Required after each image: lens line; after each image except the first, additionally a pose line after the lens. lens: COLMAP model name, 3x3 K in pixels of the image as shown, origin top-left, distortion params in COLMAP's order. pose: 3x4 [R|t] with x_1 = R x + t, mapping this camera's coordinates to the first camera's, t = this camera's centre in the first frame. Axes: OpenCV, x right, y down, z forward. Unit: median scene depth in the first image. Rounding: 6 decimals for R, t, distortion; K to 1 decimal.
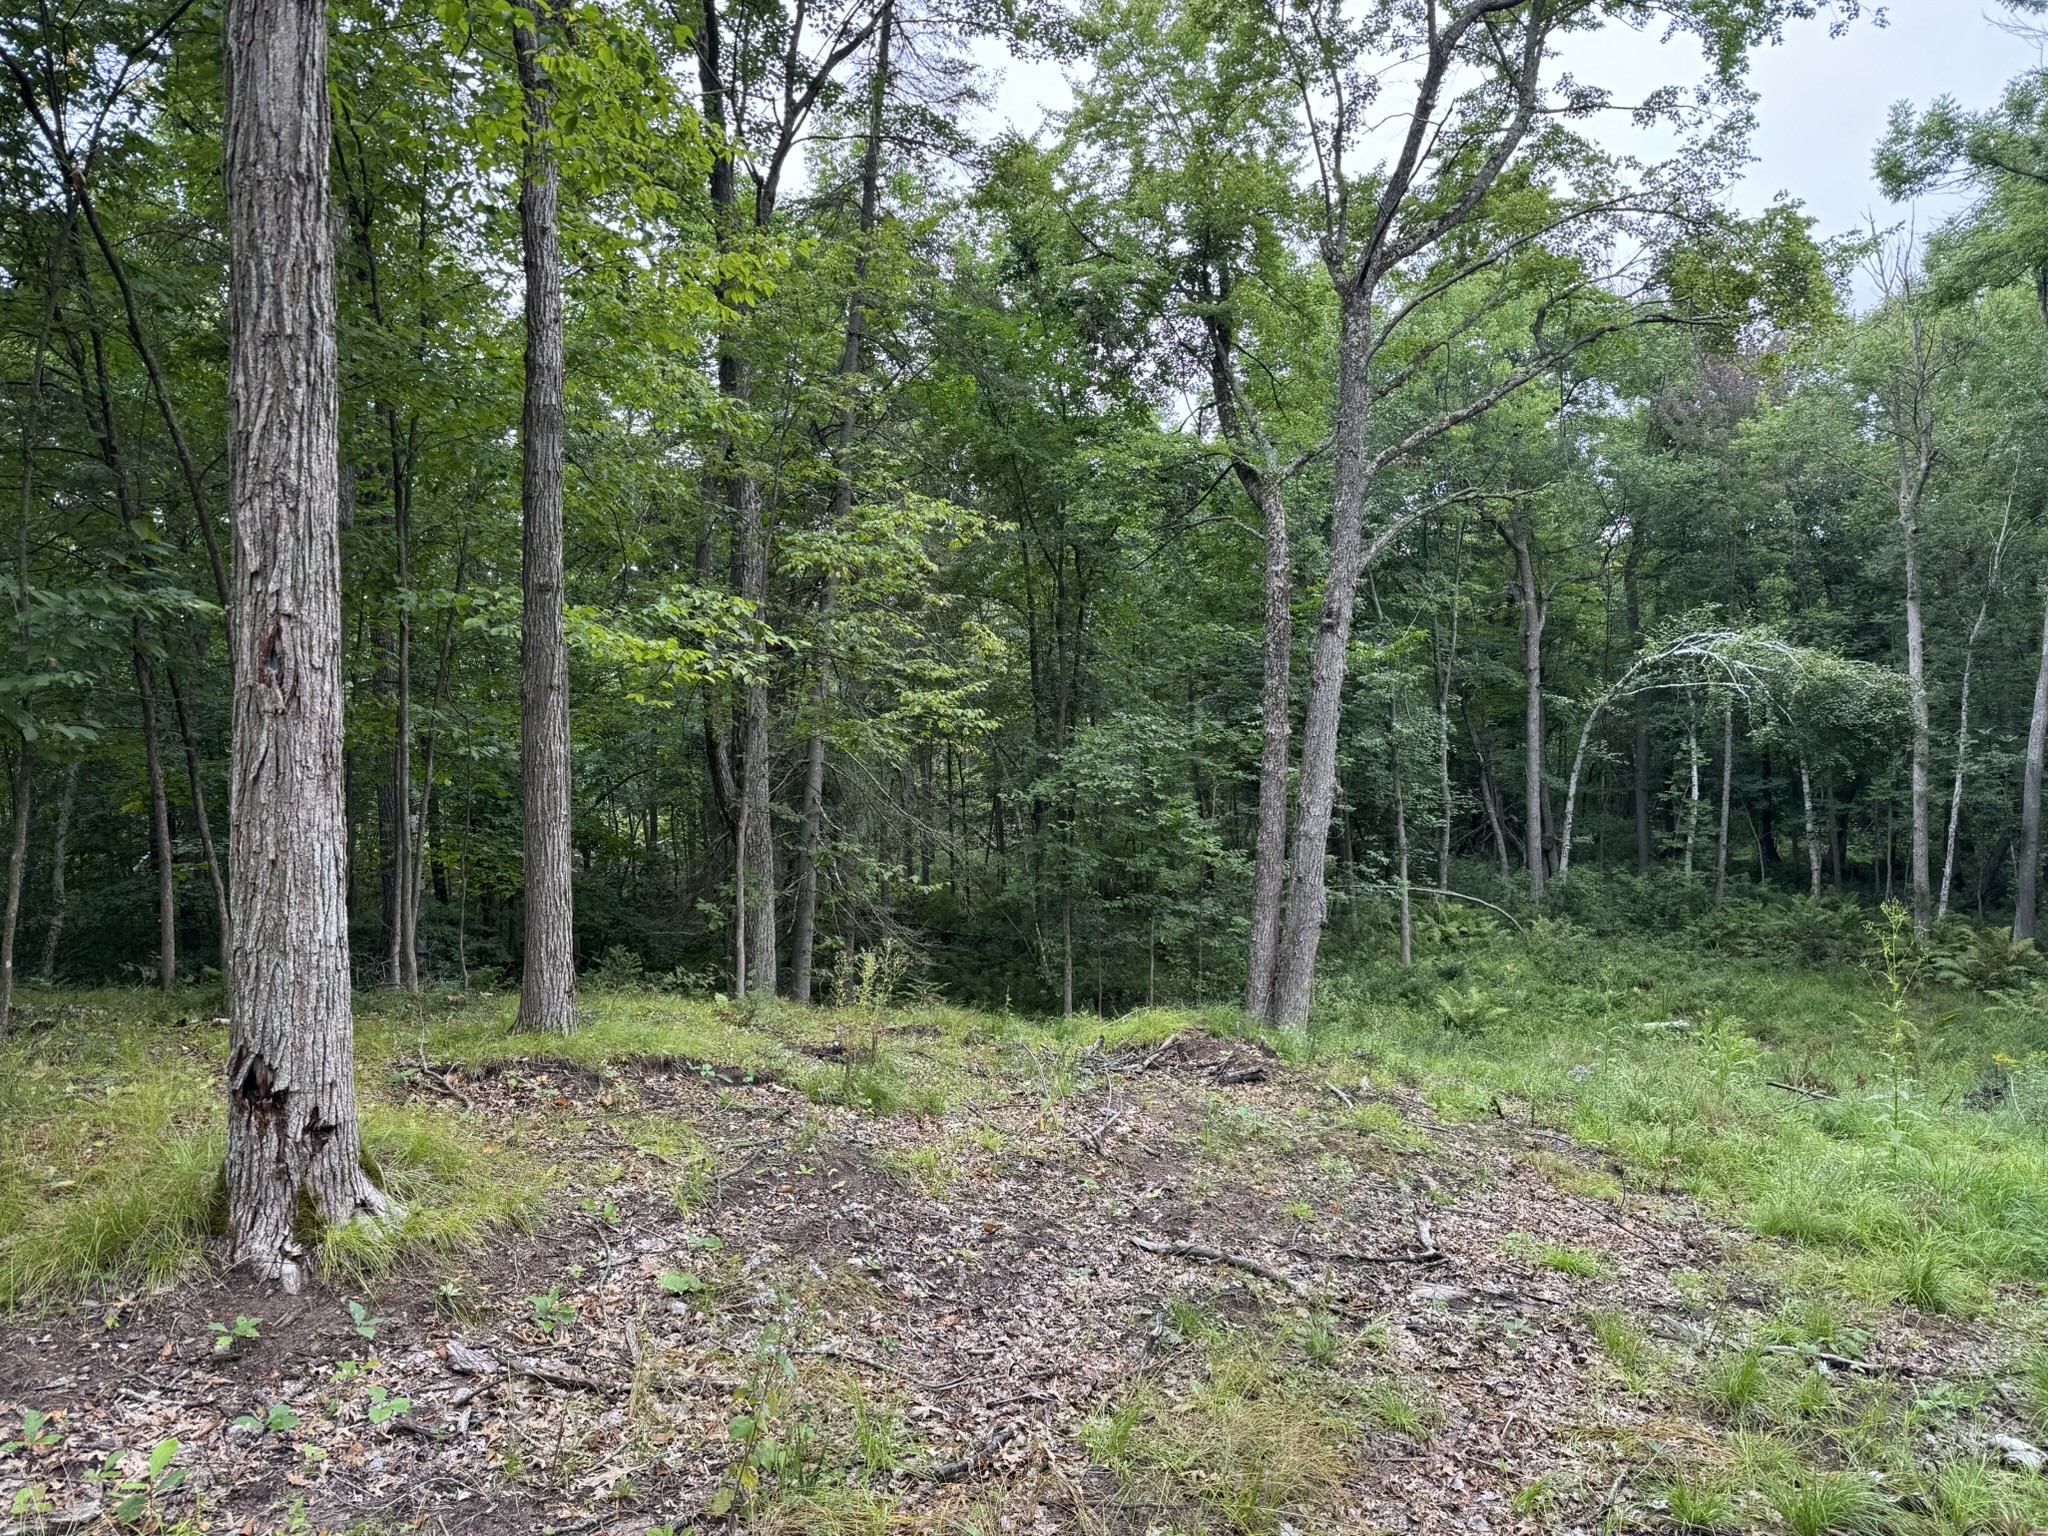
lens RADIAL K [[1420.5, 0, 1024.0], [0, 1420.5, 768.0], [0, 0, 1]] dist [-0.000049, -0.000905]
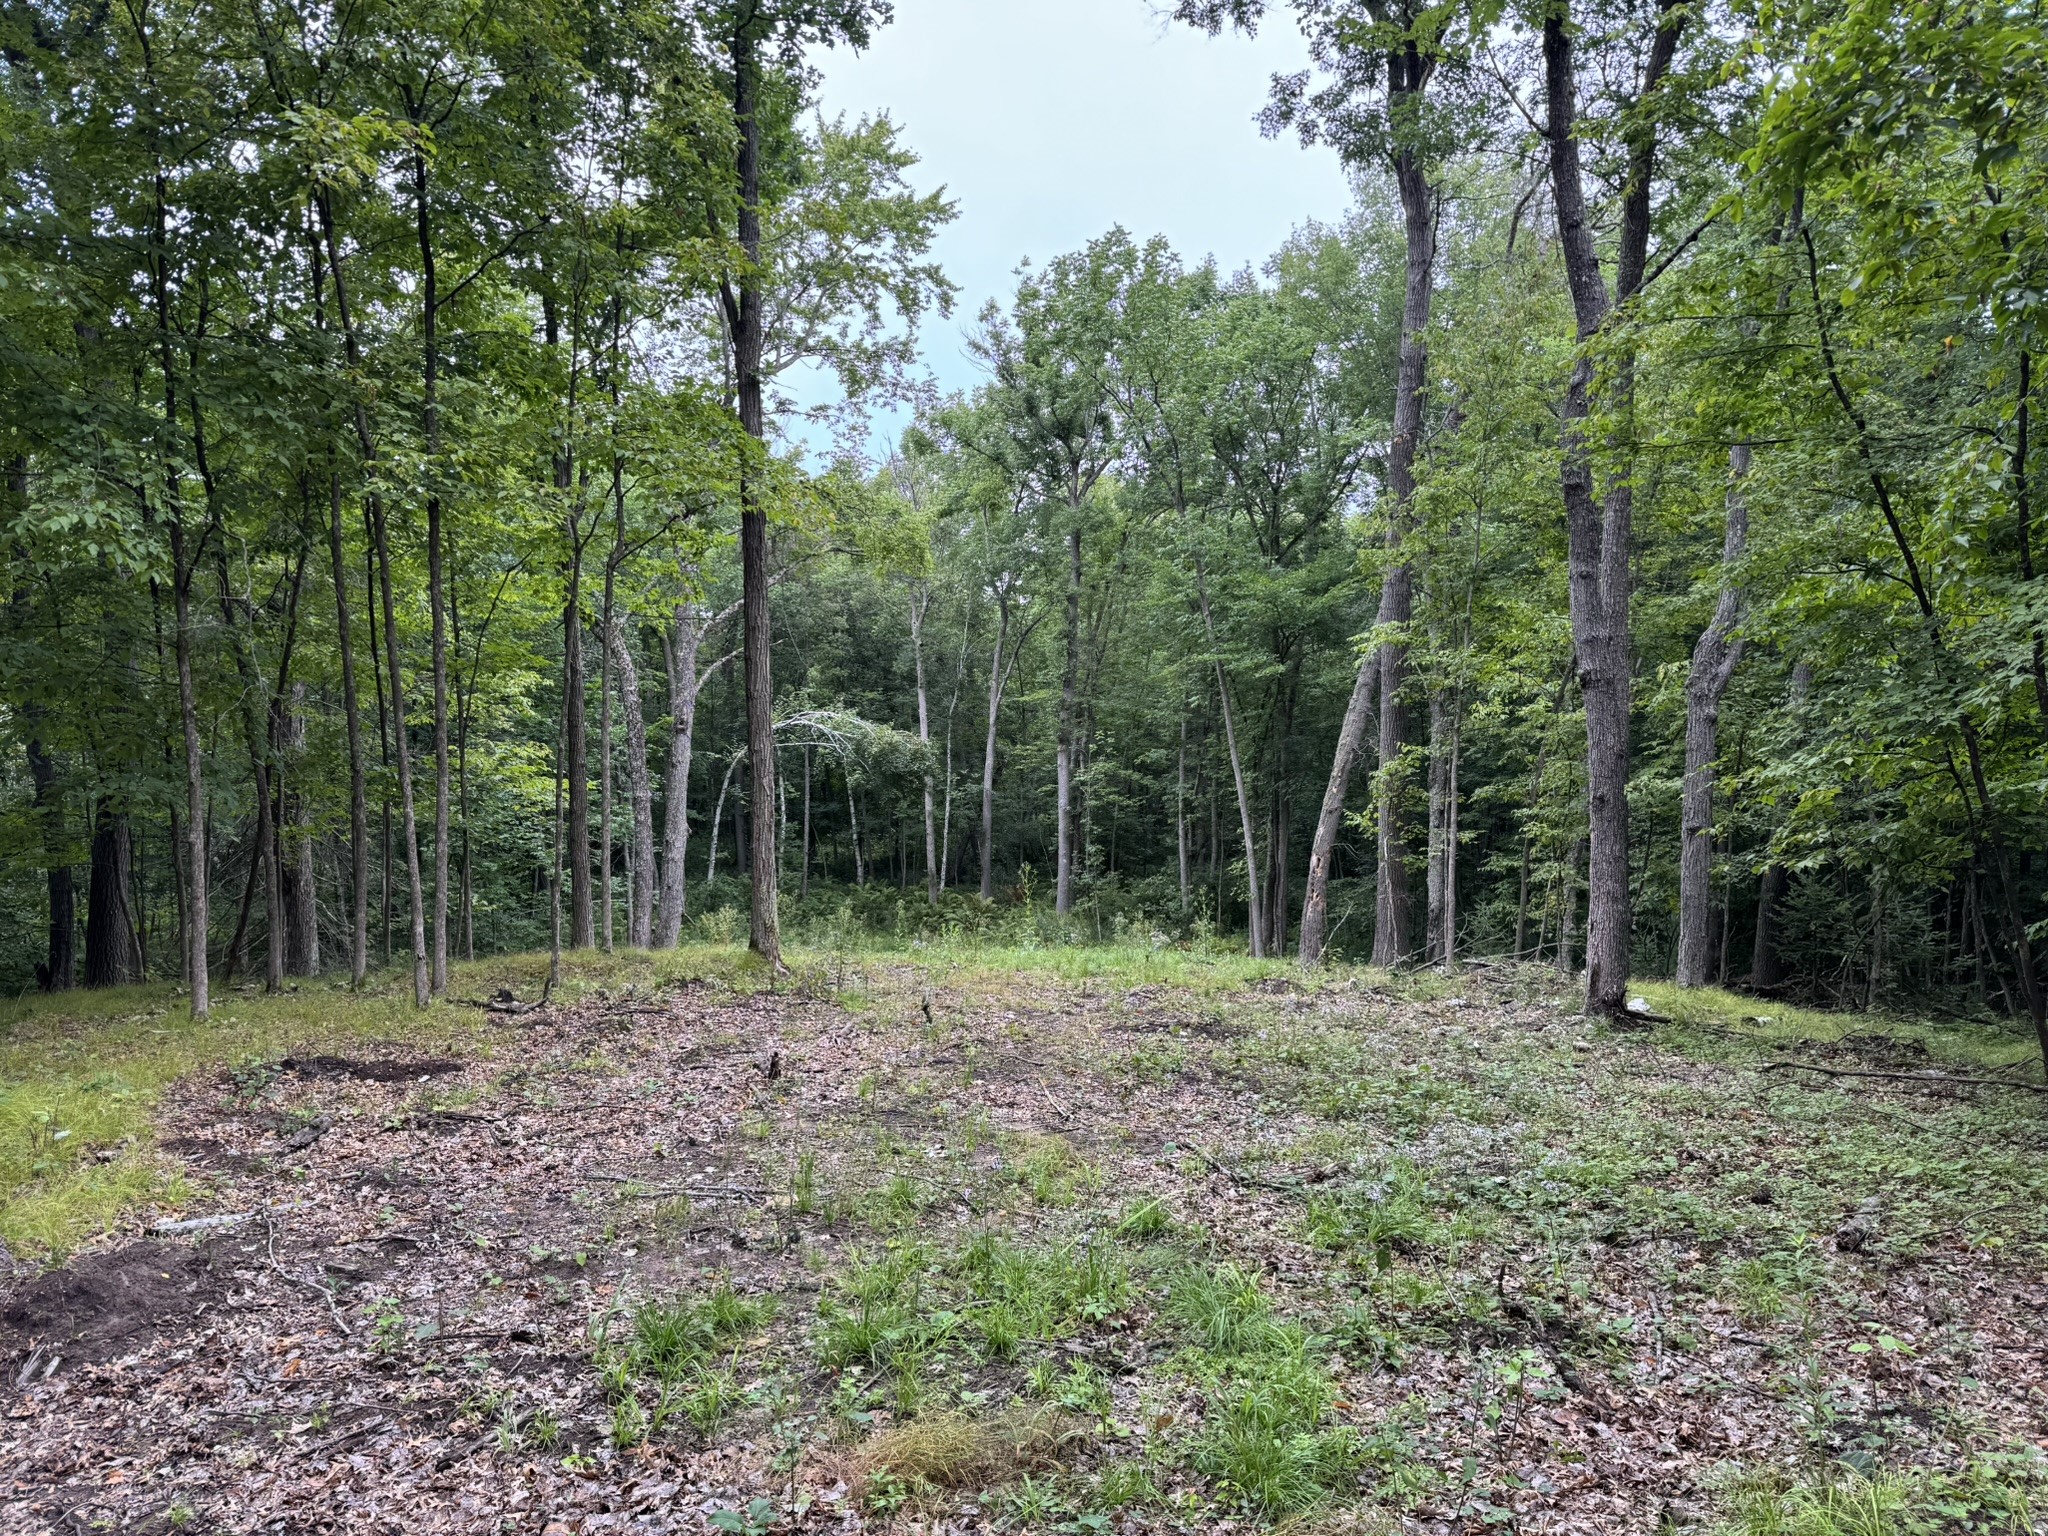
lens RADIAL K [[1420.5, 0, 1024.0], [0, 1420.5, 768.0], [0, 0, 1]] dist [-0.000049, -0.000905]
pose [[0.772760, -0.024789, 0.634214, -0.289028], [0.036553, 0.999317, -0.005478, -0.017721], [-0.633645, 0.027415, 0.773138, -0.288500]]
